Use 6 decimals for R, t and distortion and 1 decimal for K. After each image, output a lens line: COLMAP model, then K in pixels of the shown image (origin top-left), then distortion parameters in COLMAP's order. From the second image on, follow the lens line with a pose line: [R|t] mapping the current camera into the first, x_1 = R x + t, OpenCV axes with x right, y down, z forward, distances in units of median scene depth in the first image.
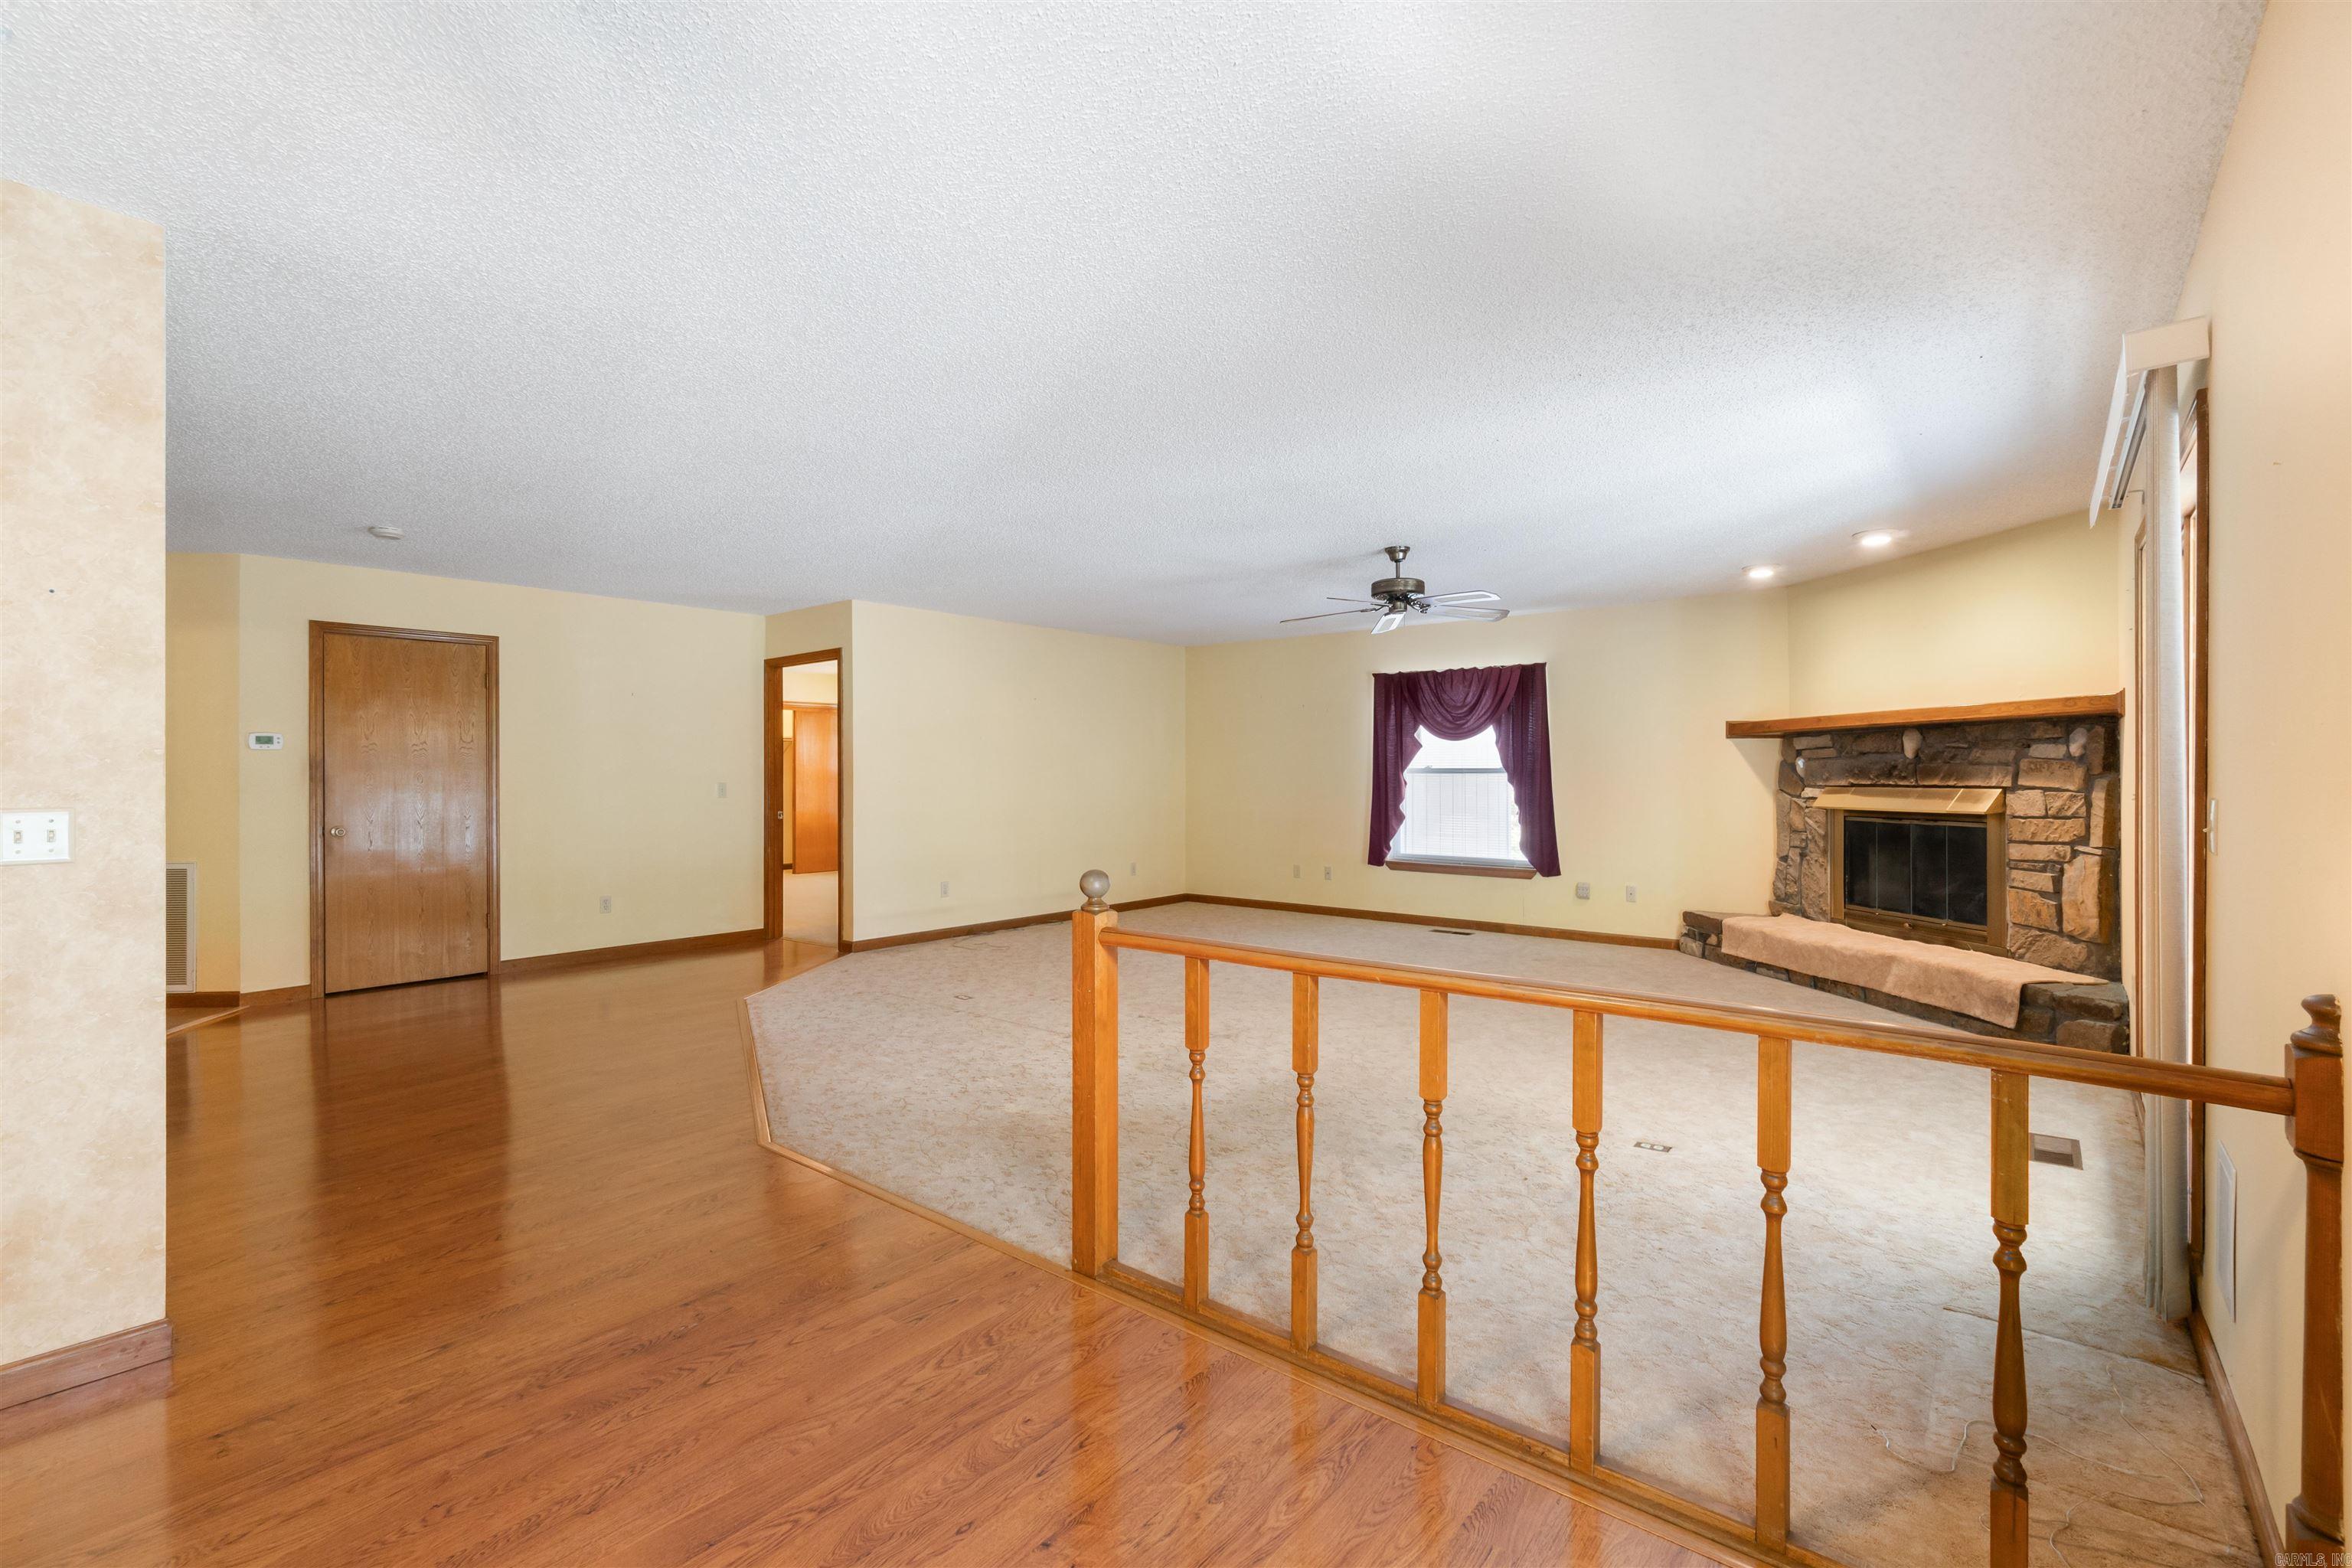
lens RADIAL K [[1059.4, 0, 1135.9], [0, 1059.4, 766.1], [0, 0, 1]] dist [-0.002678, -0.000243]
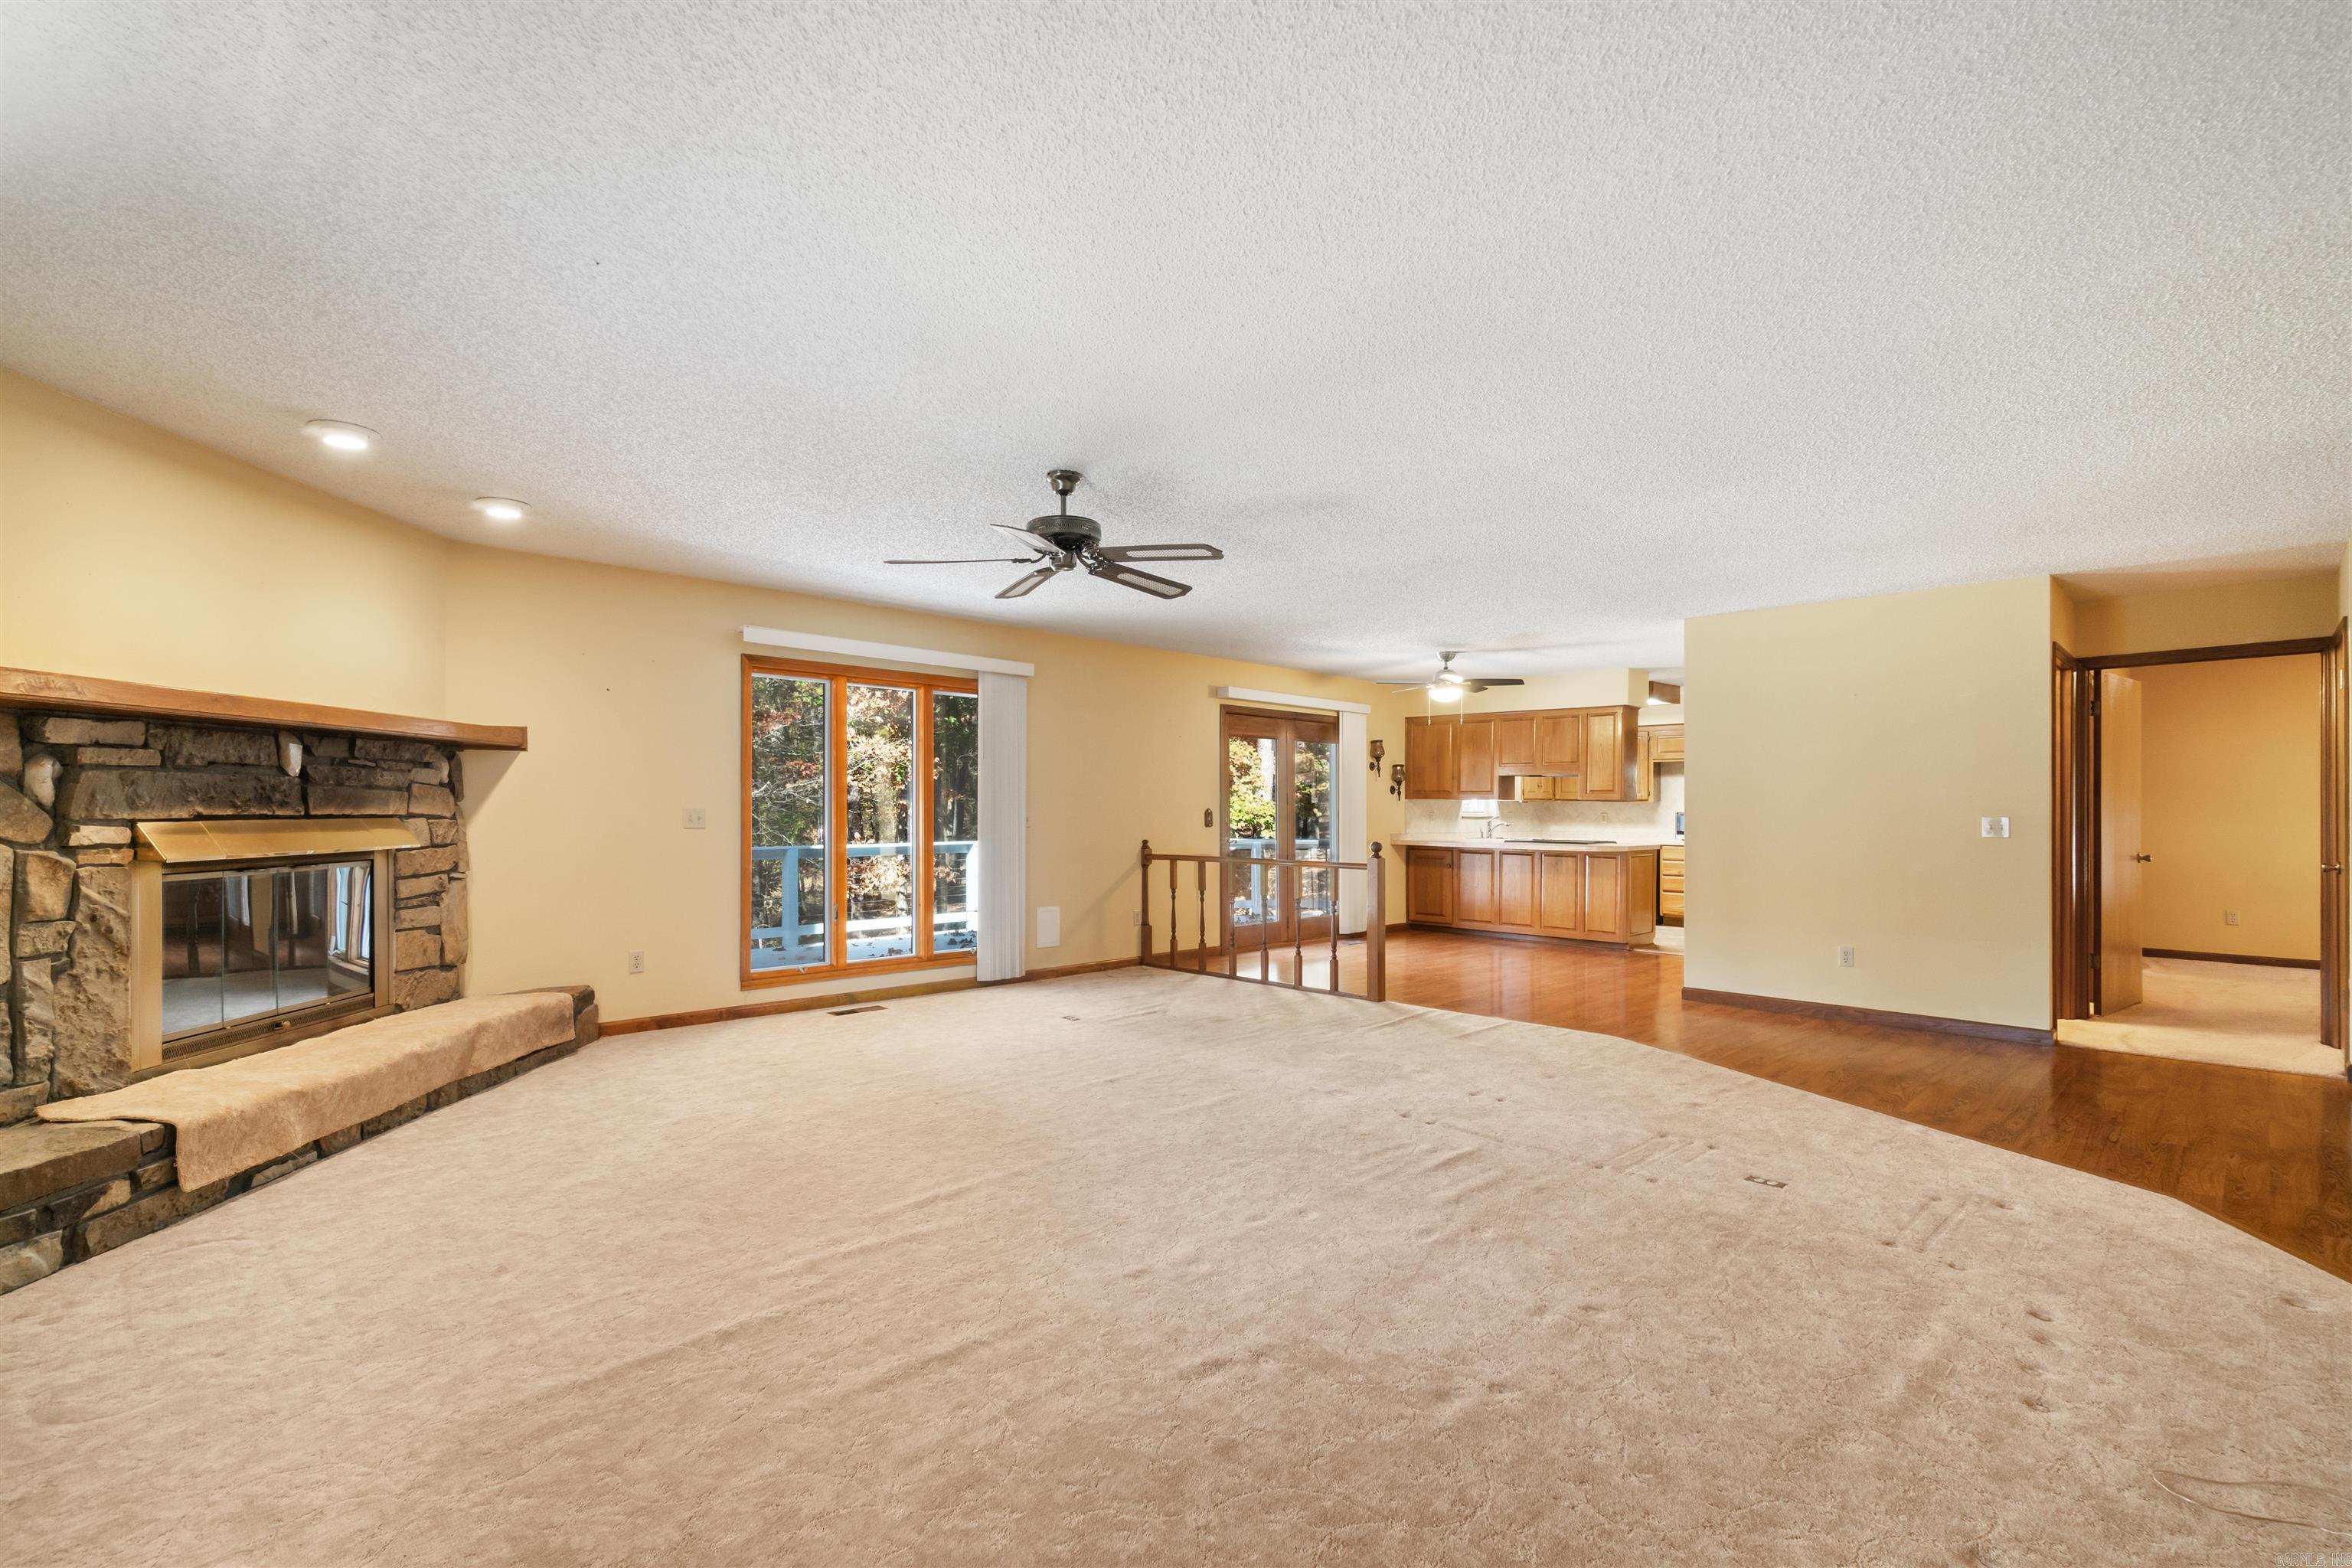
lens RADIAL K [[1059.4, 0, 1176.9], [0, 1059.4, 804.6], [0, 0, 1]] dist [-0.002678, -0.000243]
pose [[-0.997283, 0.002037, 0.073634, 0.109672], [0.001248, 0.999941, -0.010763, 0.017992], [-0.073652, -0.010642, -0.997227, 1.553256]]
